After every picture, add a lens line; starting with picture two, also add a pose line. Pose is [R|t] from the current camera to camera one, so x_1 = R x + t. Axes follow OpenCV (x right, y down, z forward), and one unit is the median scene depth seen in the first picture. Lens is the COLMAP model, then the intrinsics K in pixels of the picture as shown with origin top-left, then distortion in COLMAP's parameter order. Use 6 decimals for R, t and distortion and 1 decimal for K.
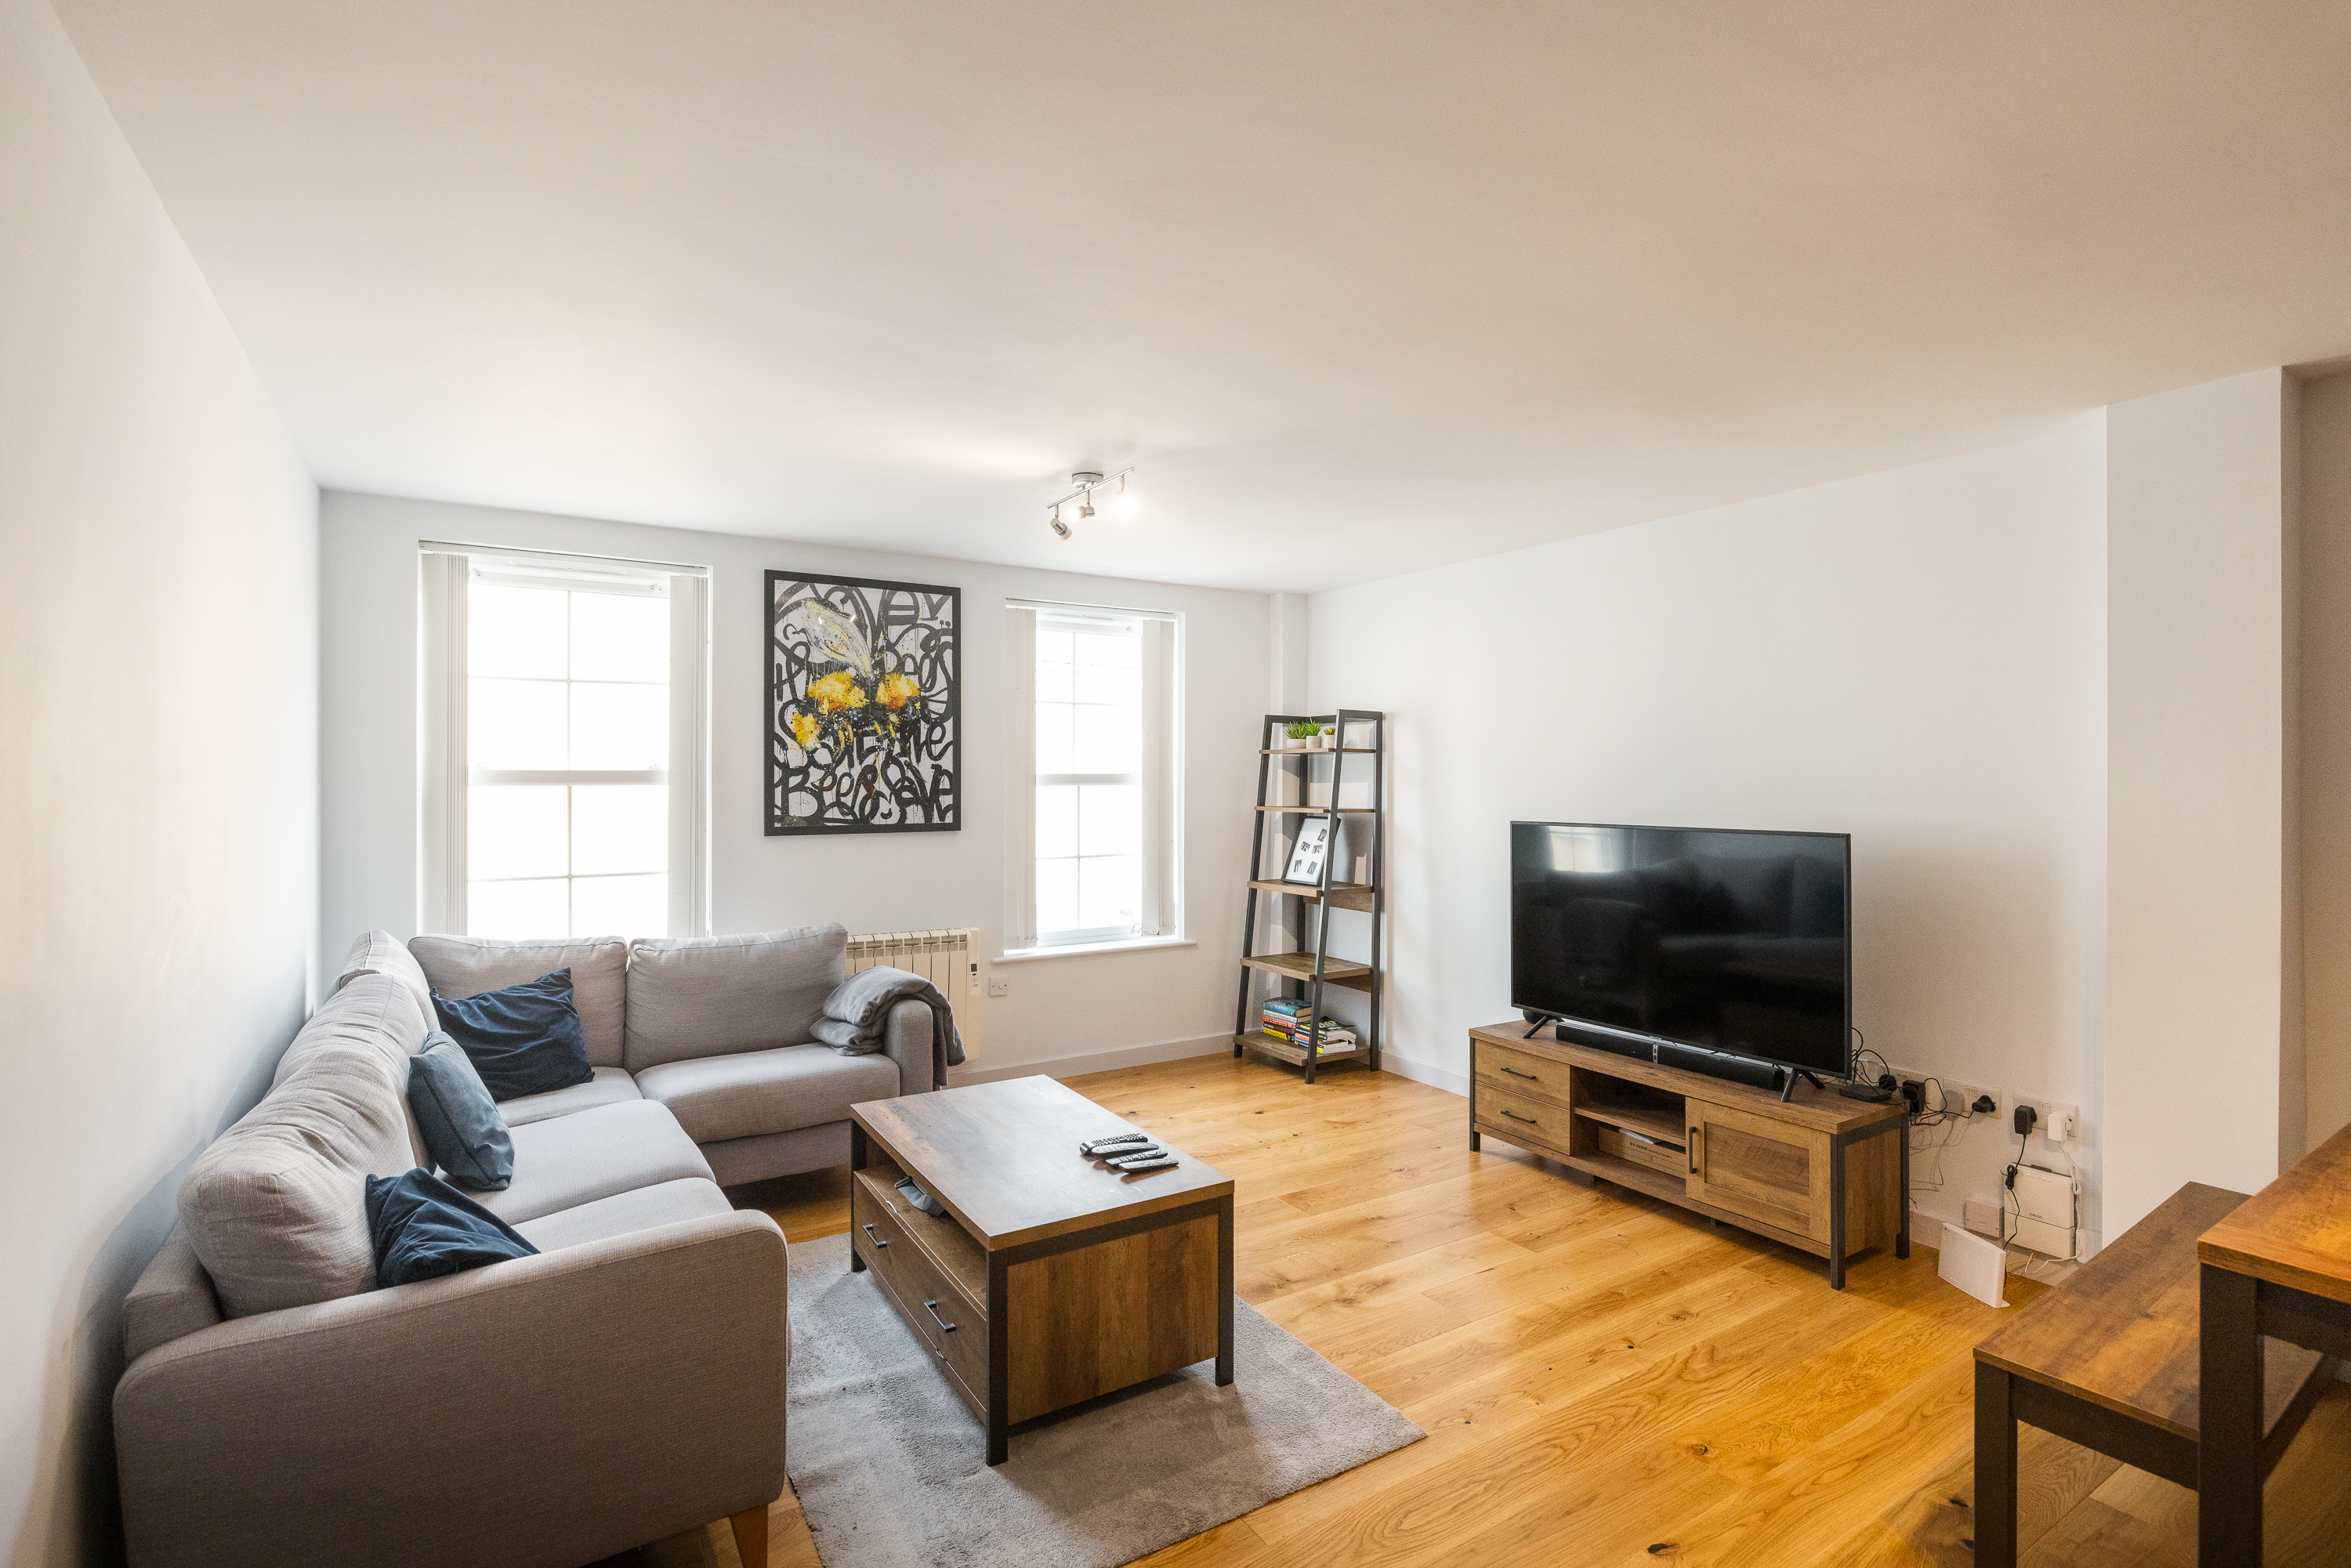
lens RADIAL K [[1104.8, 0, 1164.3], [0, 1104.8, 777.9], [0, 0, 1]] dist [-0.004644, -0.000382]
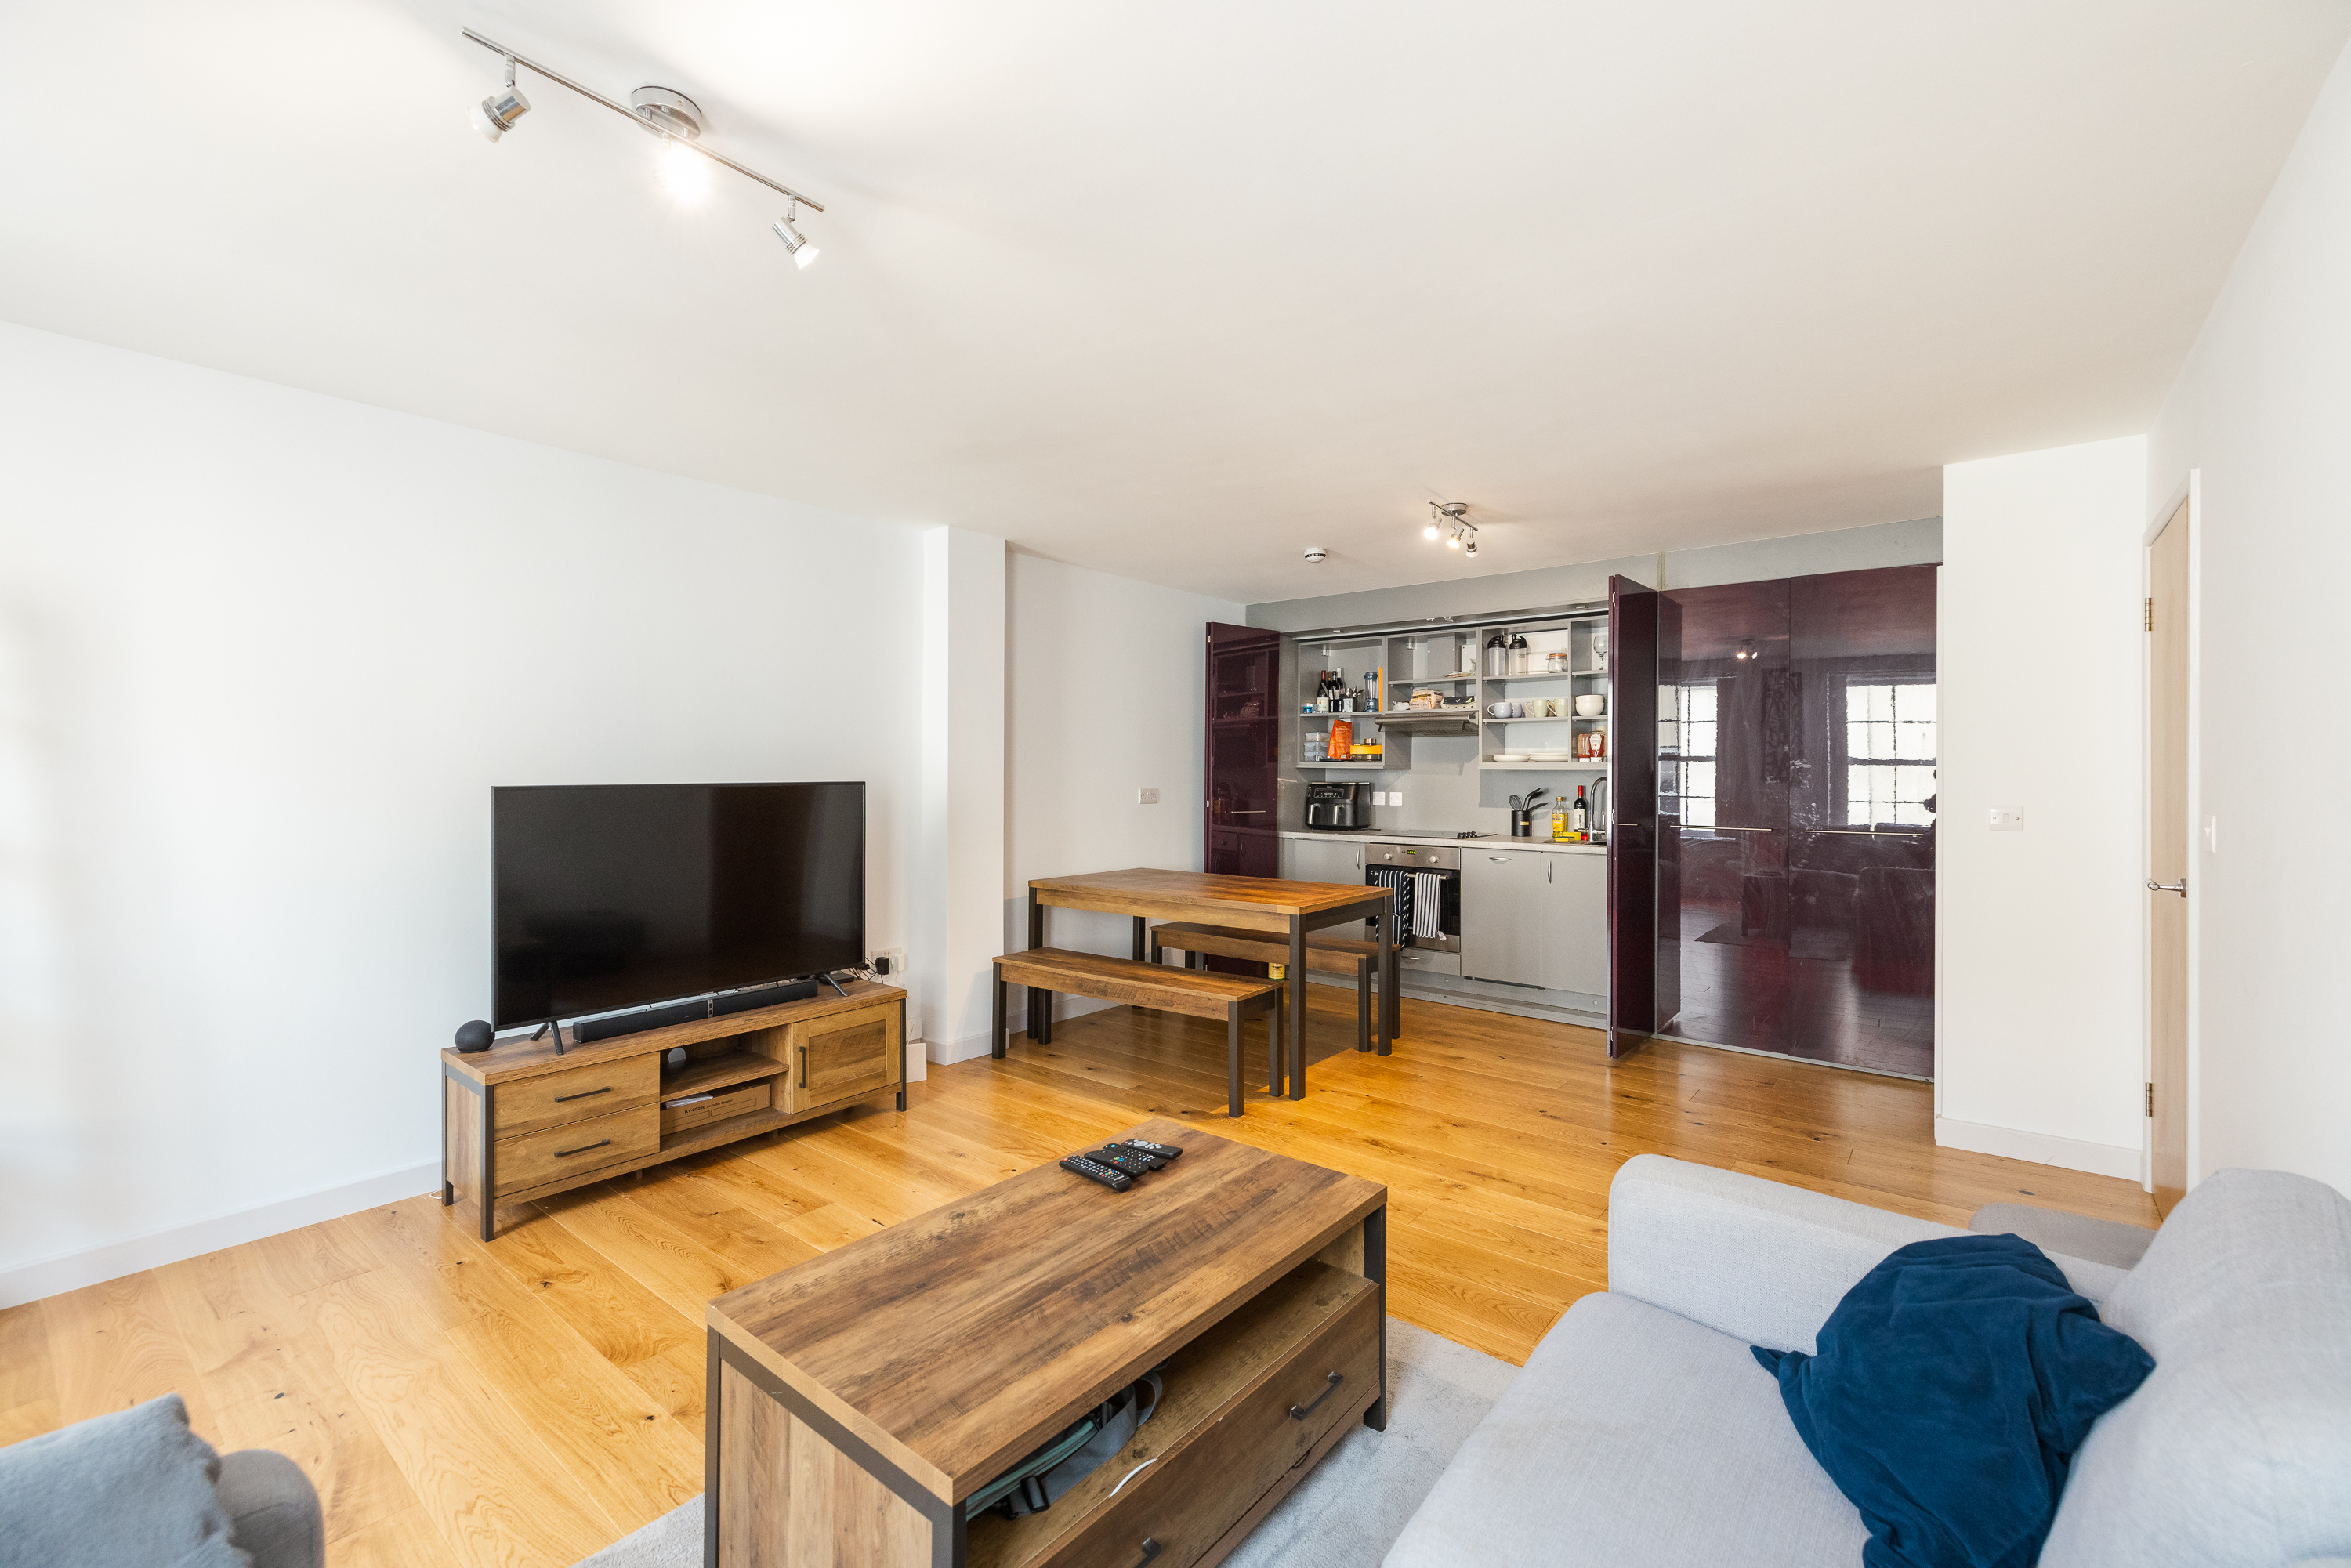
lens RADIAL K [[1003.2, 0, 1183.7], [0, 1003.2, 771.9], [0, 0, 1]] dist [-0.001092, 0.000915]
pose [[-0.333647, -0.005951, 0.942679, -0.509320], [0.001277, 0.999976, 0.006765, 0.024533], [-0.942697, 0.003461, -0.333631, 0.807102]]
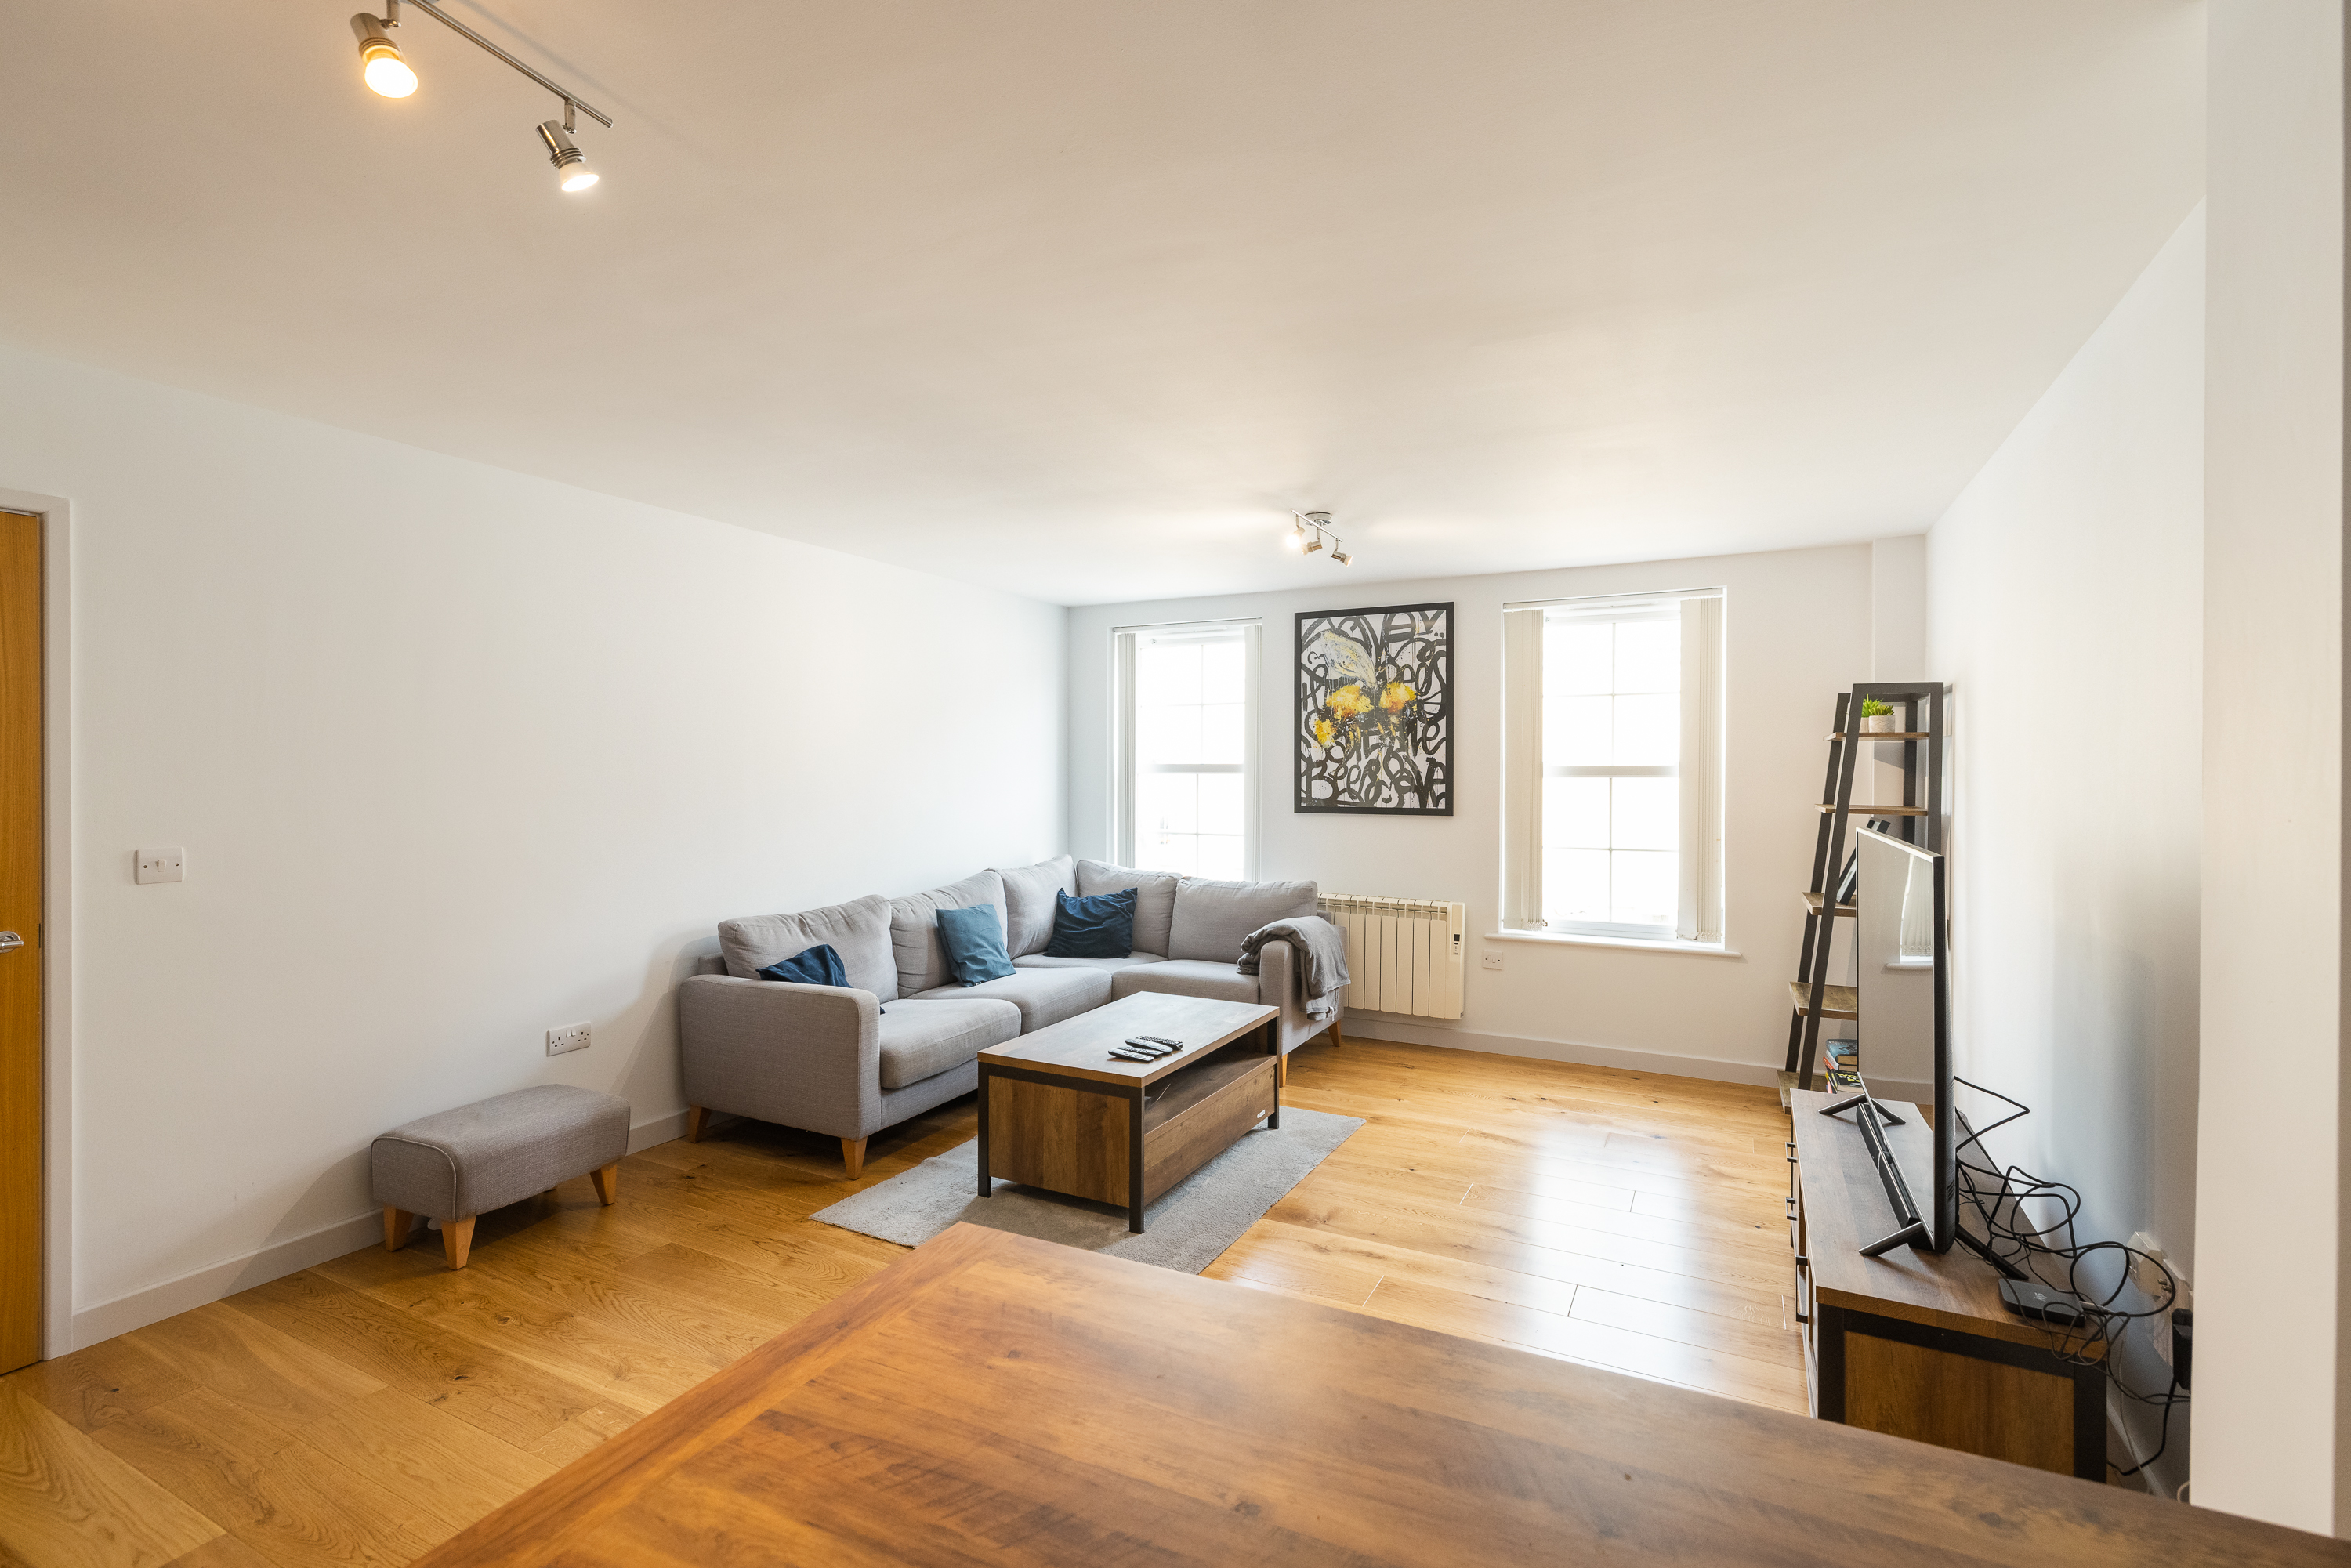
lens RADIAL K [[1003.2, 0, 1156.9], [0, 1003.2, 778.4], [0, 0, 1]] dist [-0.001092, 0.000915]
pose [[0.523768, 0.008313, -0.851820, 0.655036], [-0.003126, 0.999964, 0.007836, 0.002638], [0.851855, -0.001441, 0.523776, 0.247554]]
